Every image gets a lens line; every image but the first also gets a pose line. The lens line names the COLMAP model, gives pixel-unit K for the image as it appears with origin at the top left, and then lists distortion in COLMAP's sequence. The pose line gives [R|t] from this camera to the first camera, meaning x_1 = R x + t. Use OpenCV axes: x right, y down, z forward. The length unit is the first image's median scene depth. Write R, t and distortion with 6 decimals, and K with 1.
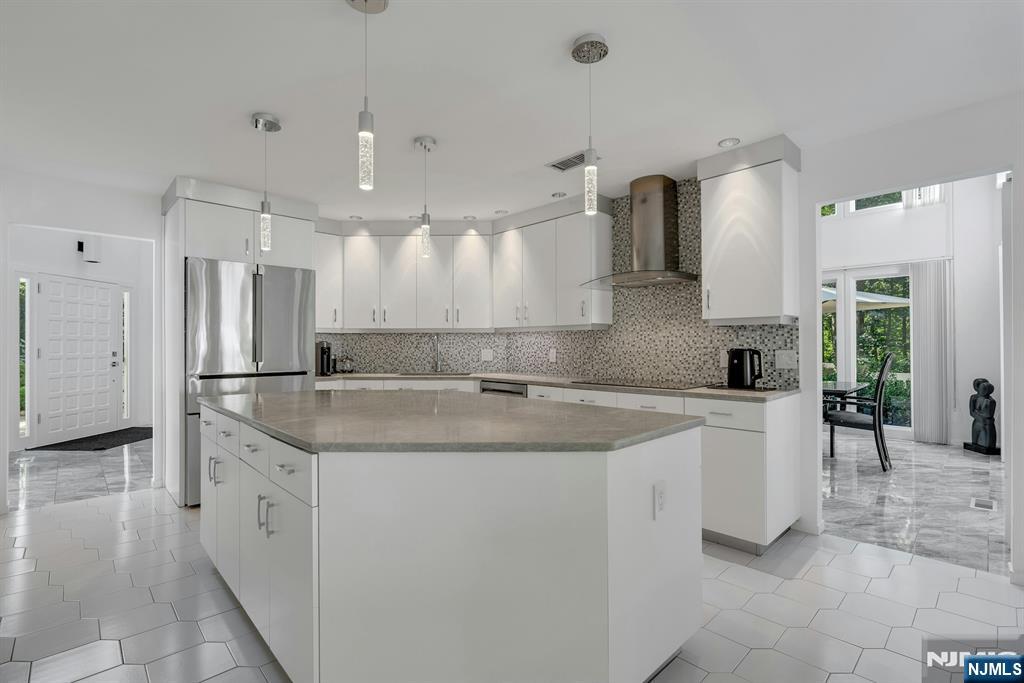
lens RADIAL K [[469.7, 0, 512.0], [0, 469.7, 341.5], [0, 0, 1]] dist [-0.000411, 0.000278]
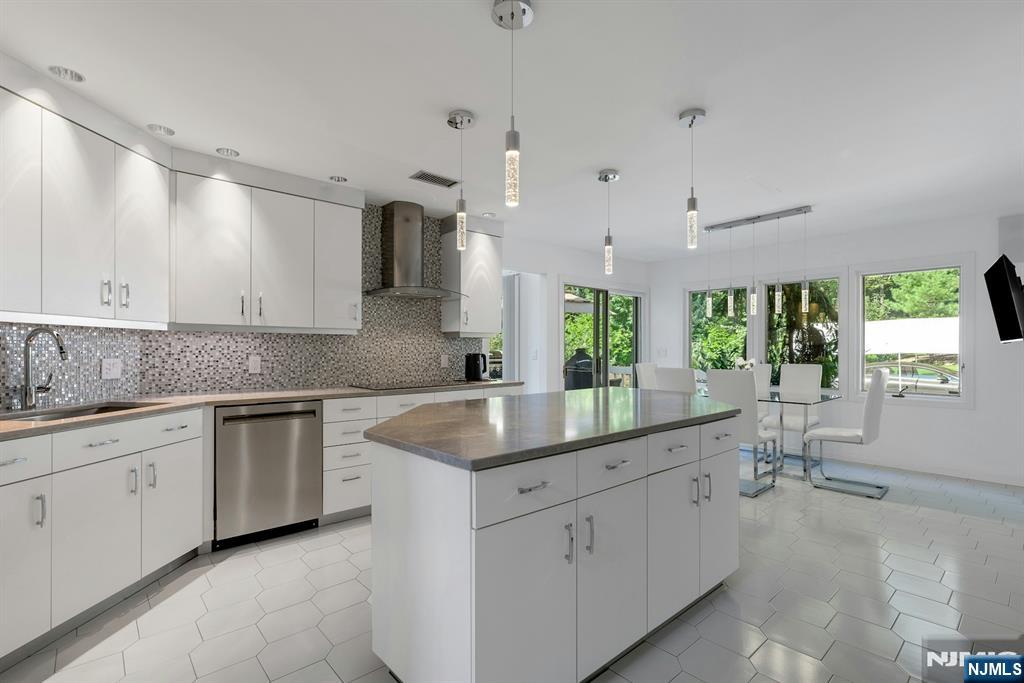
lens RADIAL K [[469.7, 0, 512.0], [0, 469.7, 341.5], [0, 0, 1]] dist [-0.000411, 0.000278]
pose [[0.042165, 0.021664, 0.998876, -0.740476], [-0.008293, 0.999738, -0.021332, 0.005926], [-0.999076, -0.007385, 0.042333, 0.629177]]
